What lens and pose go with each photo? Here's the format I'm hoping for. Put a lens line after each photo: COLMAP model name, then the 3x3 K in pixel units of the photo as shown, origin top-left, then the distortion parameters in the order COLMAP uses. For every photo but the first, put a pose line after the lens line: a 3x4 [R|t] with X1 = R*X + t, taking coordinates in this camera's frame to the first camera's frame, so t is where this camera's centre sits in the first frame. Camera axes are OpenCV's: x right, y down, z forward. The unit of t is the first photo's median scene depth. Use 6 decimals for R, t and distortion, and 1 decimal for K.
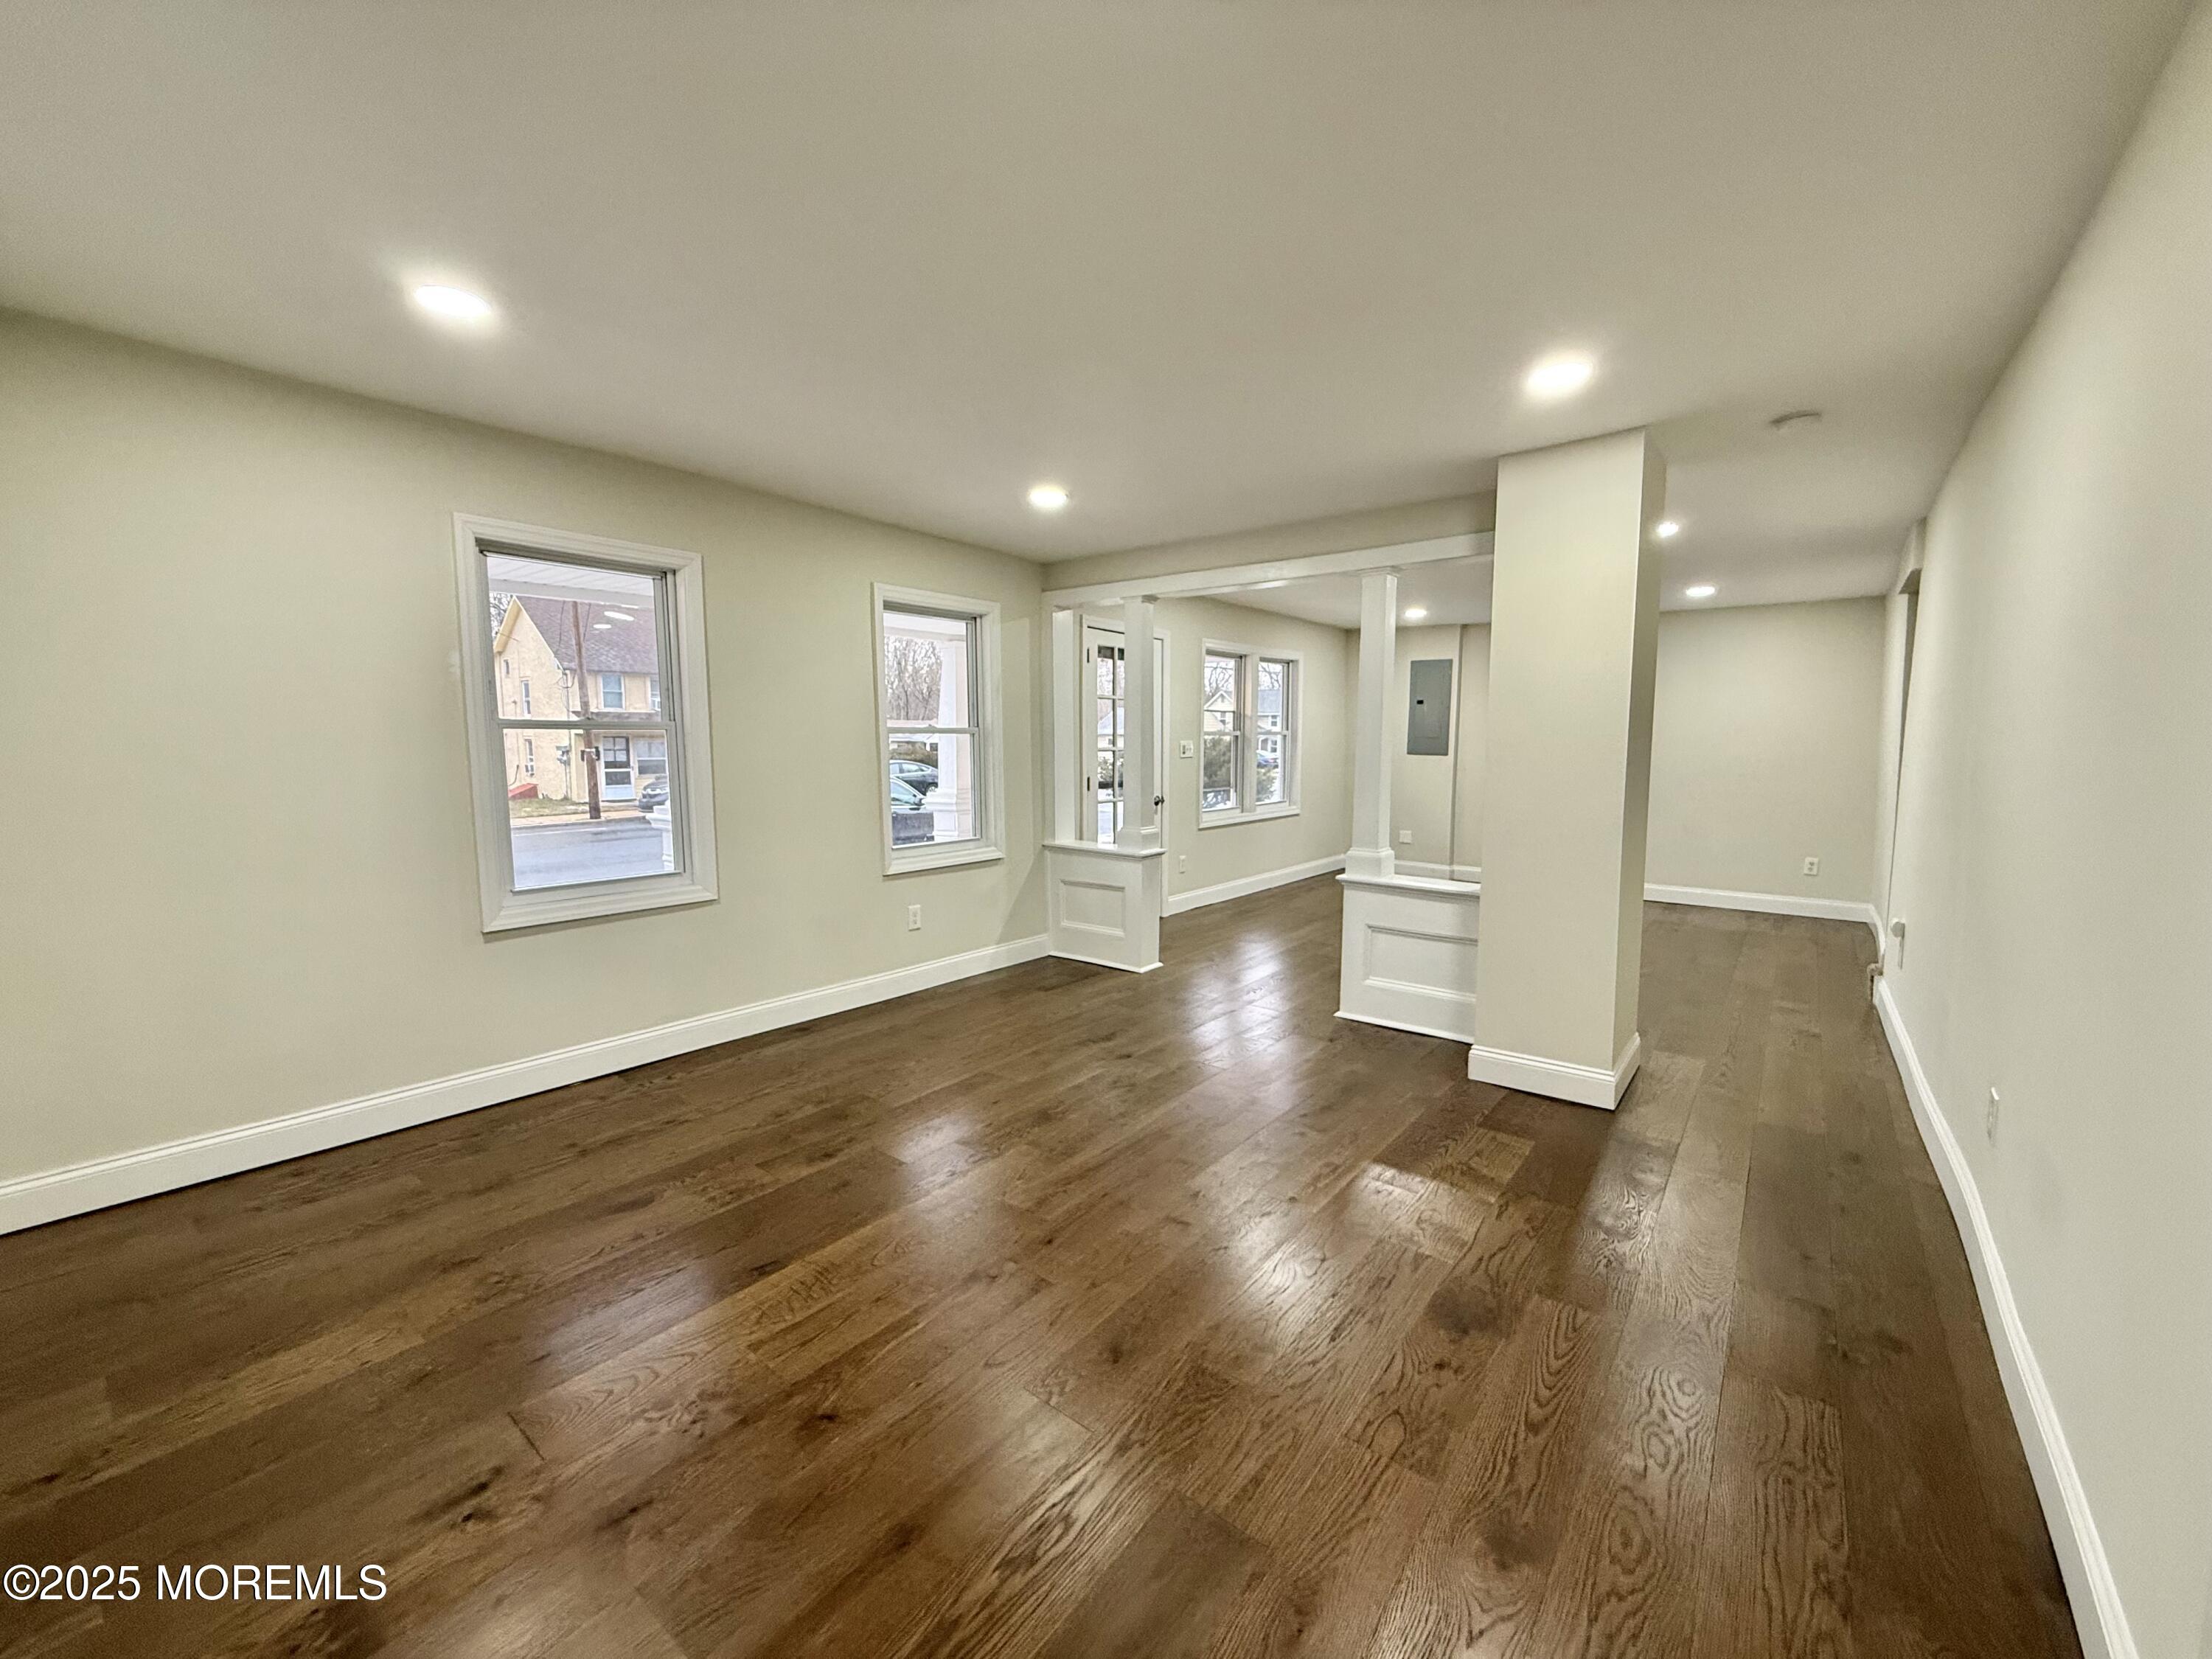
lens RADIAL K [[875.4, 0, 1114.6], [0, 875.4, 837.1], [0, 0, 1]] dist [0.000161, 0.000070]
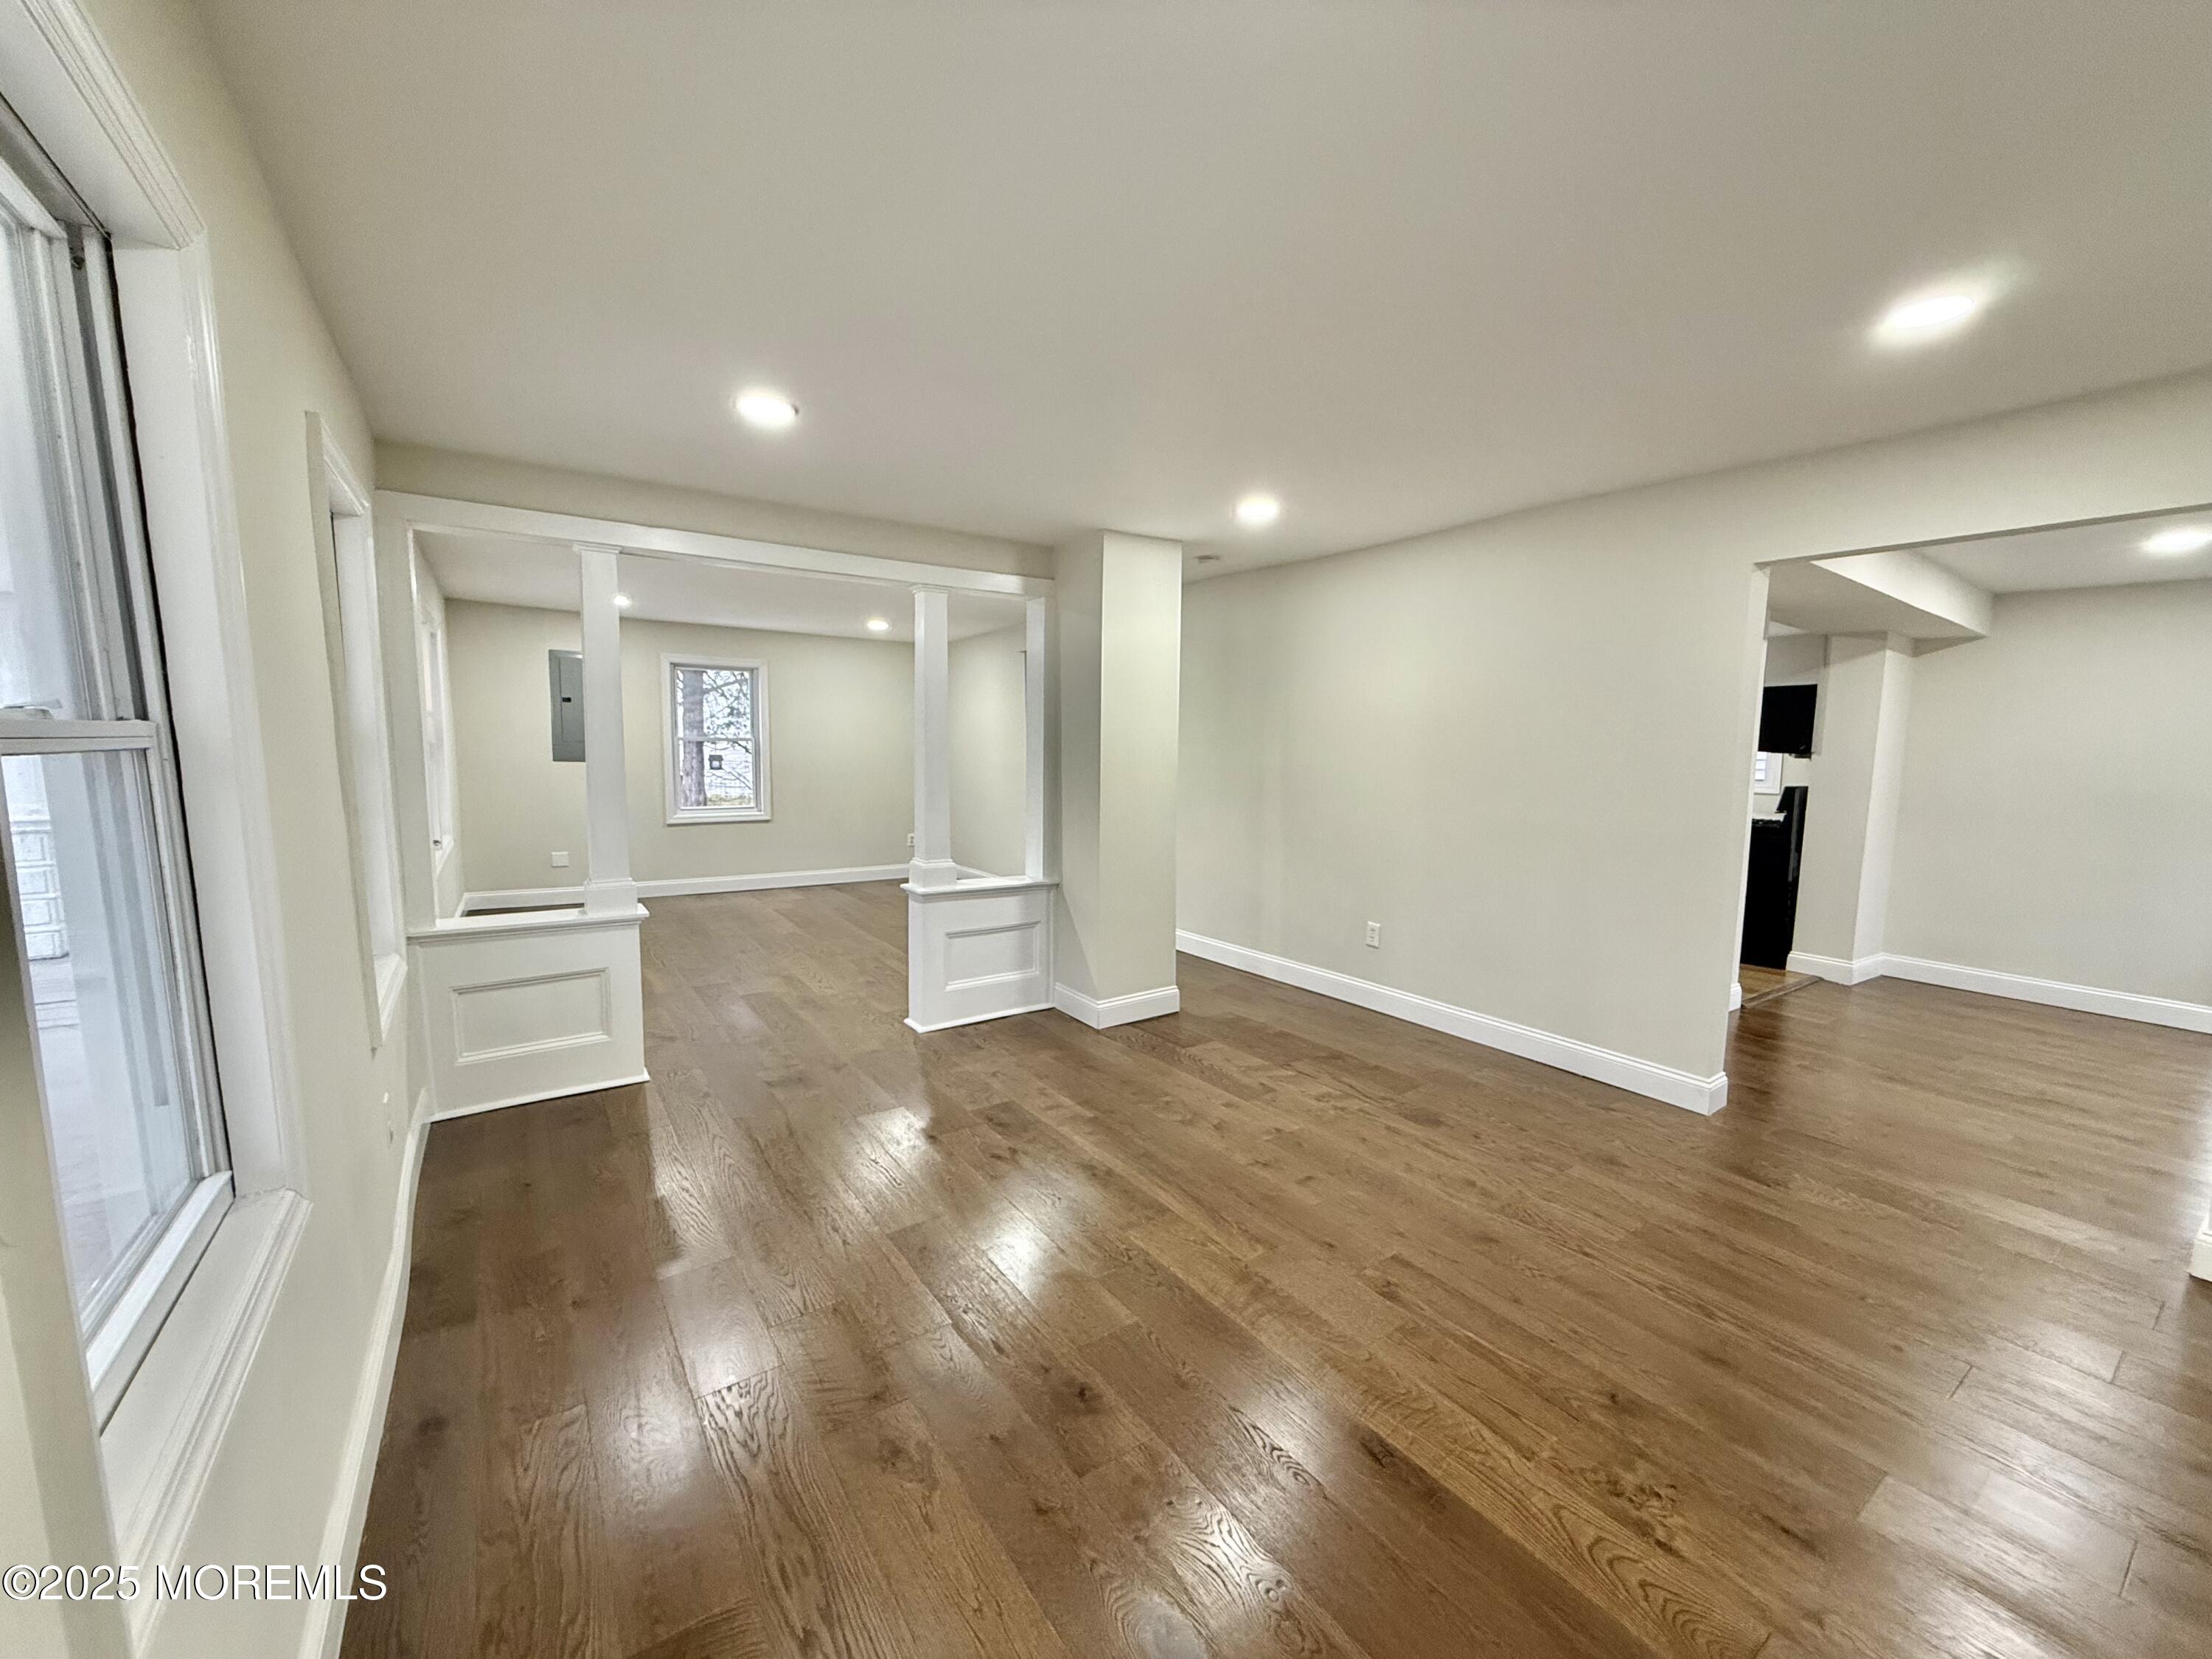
lens RADIAL K [[875.4, 0, 1093.0], [0, 875.4, 826.3], [0, 0, 1]] dist [0.000161, 0.000070]
pose [[0.308990, -0.093586, 0.946449, -0.517280], [0.098293, 0.992960, 0.066095, -0.062717], [-0.945972, 0.072607, 0.316014, 0.421022]]
